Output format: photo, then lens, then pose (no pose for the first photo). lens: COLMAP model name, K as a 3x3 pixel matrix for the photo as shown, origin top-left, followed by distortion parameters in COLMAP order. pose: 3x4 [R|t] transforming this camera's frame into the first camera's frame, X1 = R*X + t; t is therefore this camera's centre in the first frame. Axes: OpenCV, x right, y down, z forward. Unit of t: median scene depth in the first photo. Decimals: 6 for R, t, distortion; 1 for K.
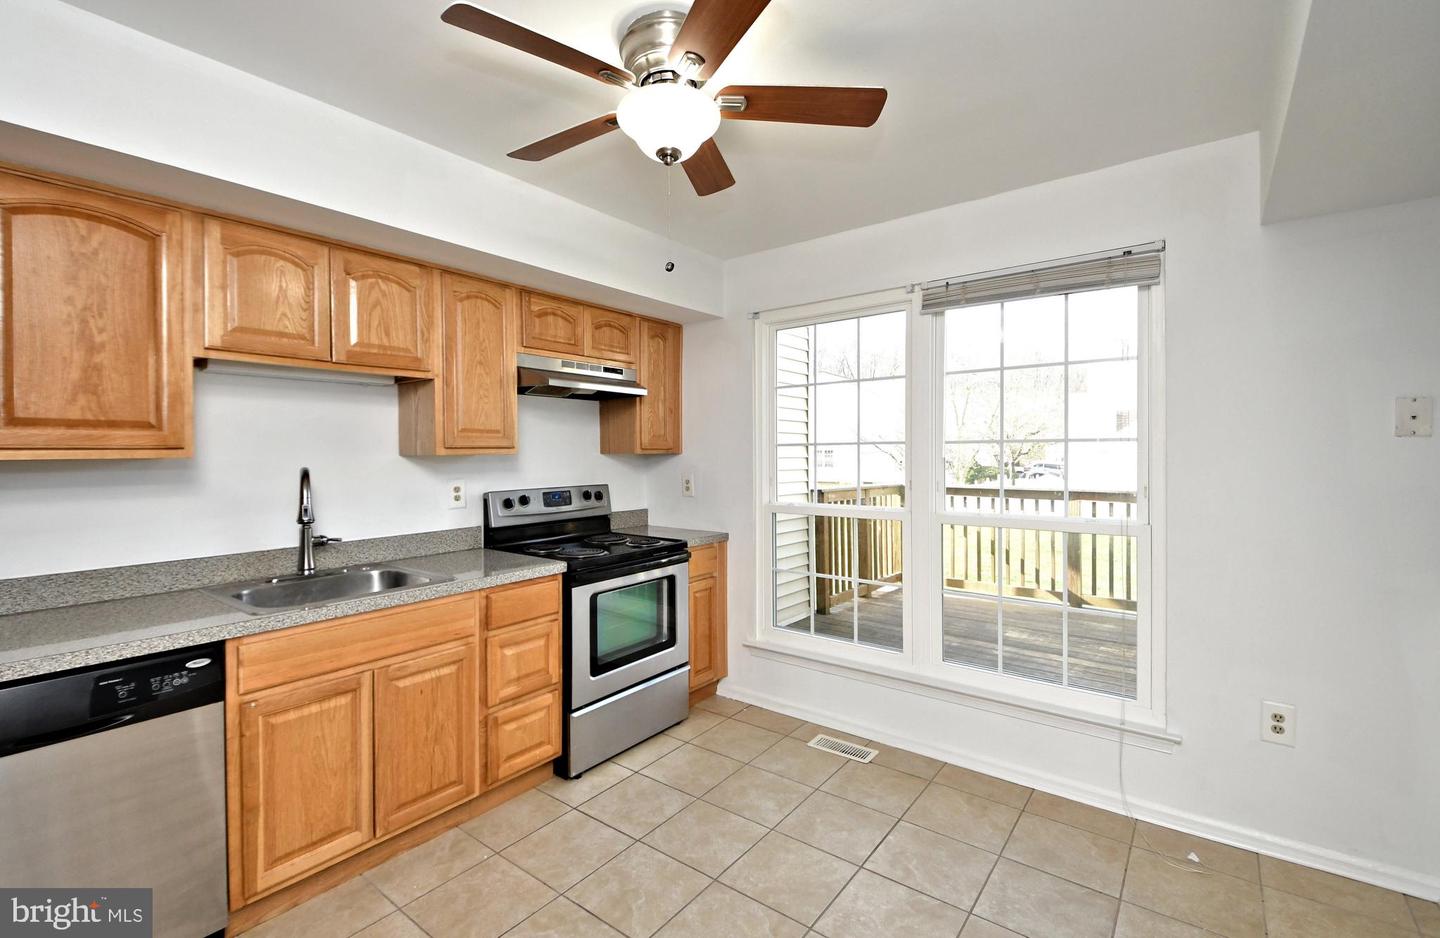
lens RADIAL K [[642.8, 0, 690.8], [0, 642.8, 462.8], [0, 0, 1]] dist [0.038501, -0.019307]
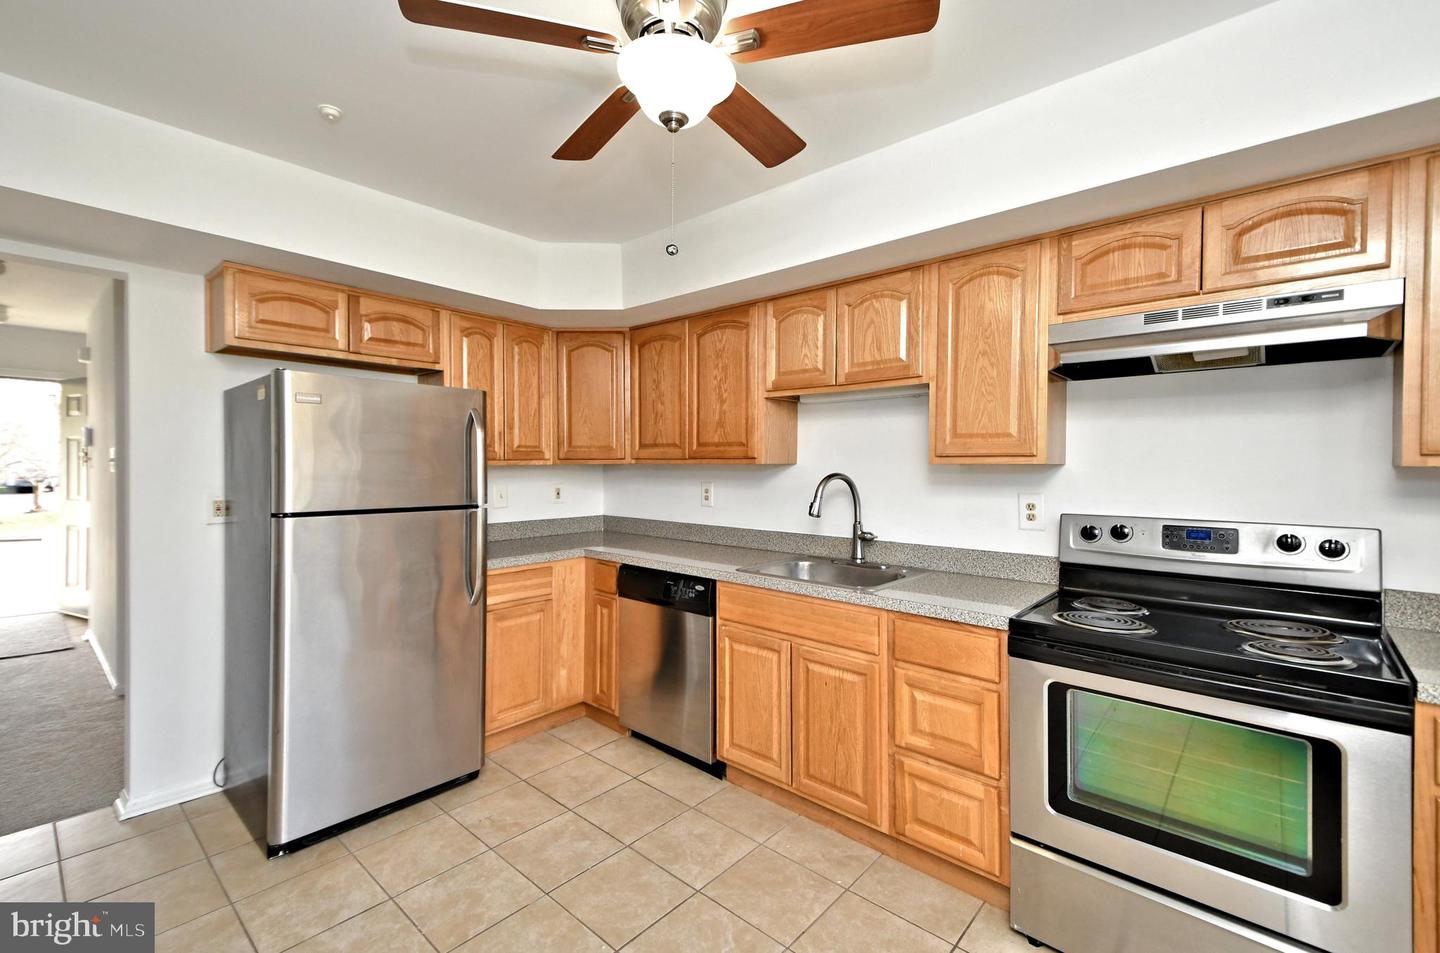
lens RADIAL K [[625.5, 0, 715.8], [0, 625.5, 479.1], [0, 0, 1]] dist [0.058626, -0.000419]
pose [[-0.057992, 0.027277, -0.997944, 0.519279], [-0.022470, 0.999338, 0.028621, -0.009181], [0.998064, 0.024084, -0.057340, 0.719549]]
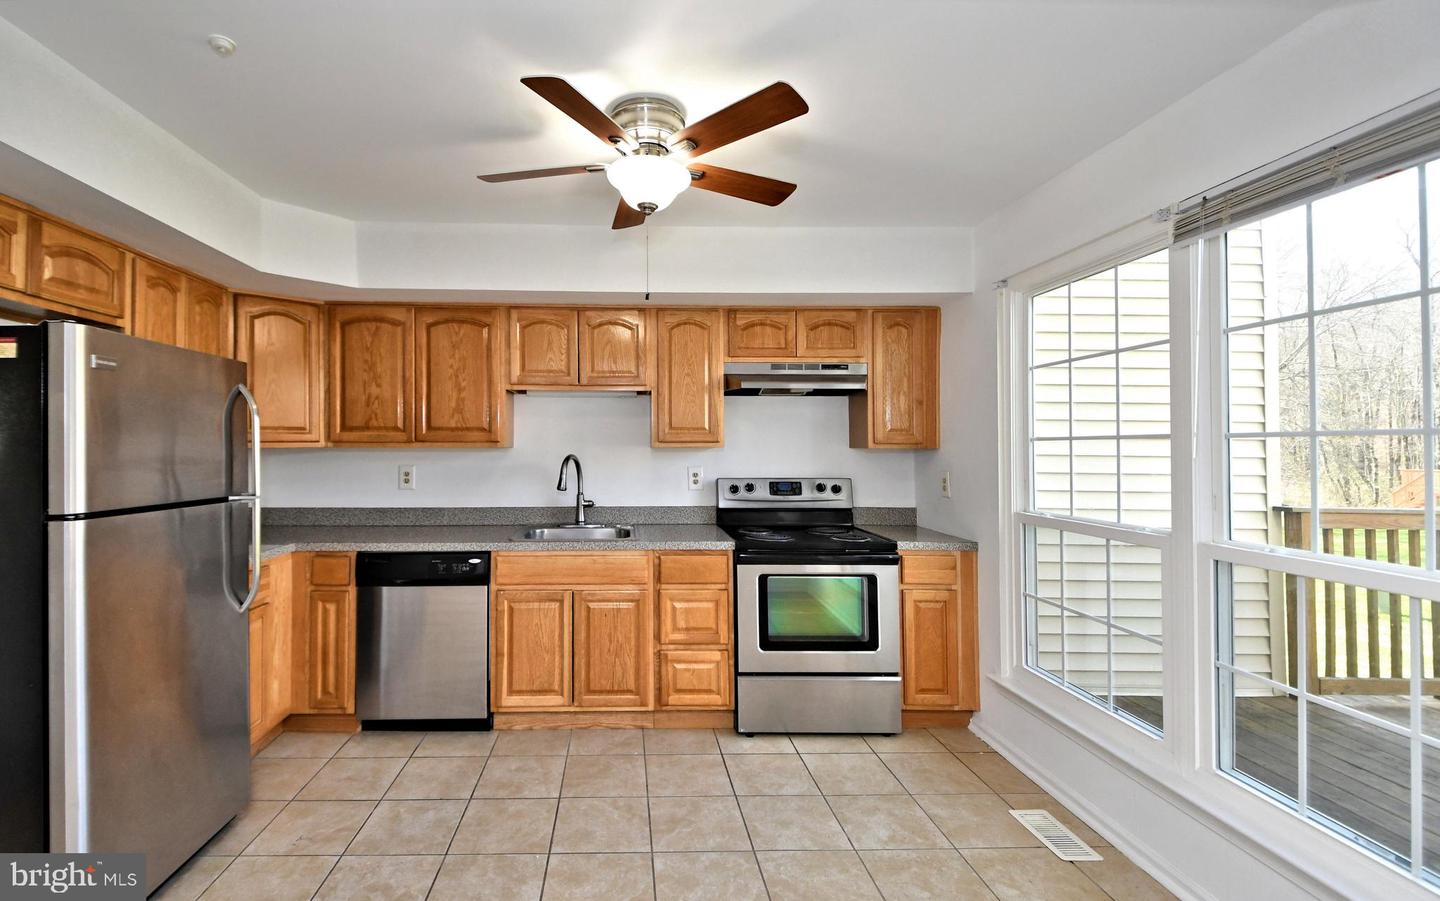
lens RADIAL K [[632.6, 0, 634.8], [0, 632.6, 442.4], [0, 0, 1]] dist [0.046630, -0.000189]
pose [[0.646438, 0.000505, -0.762966, 0.558062], [-0.019408, 0.999687, -0.015782, -0.000919], [0.762719, 0.025010, 0.646246, 0.125793]]
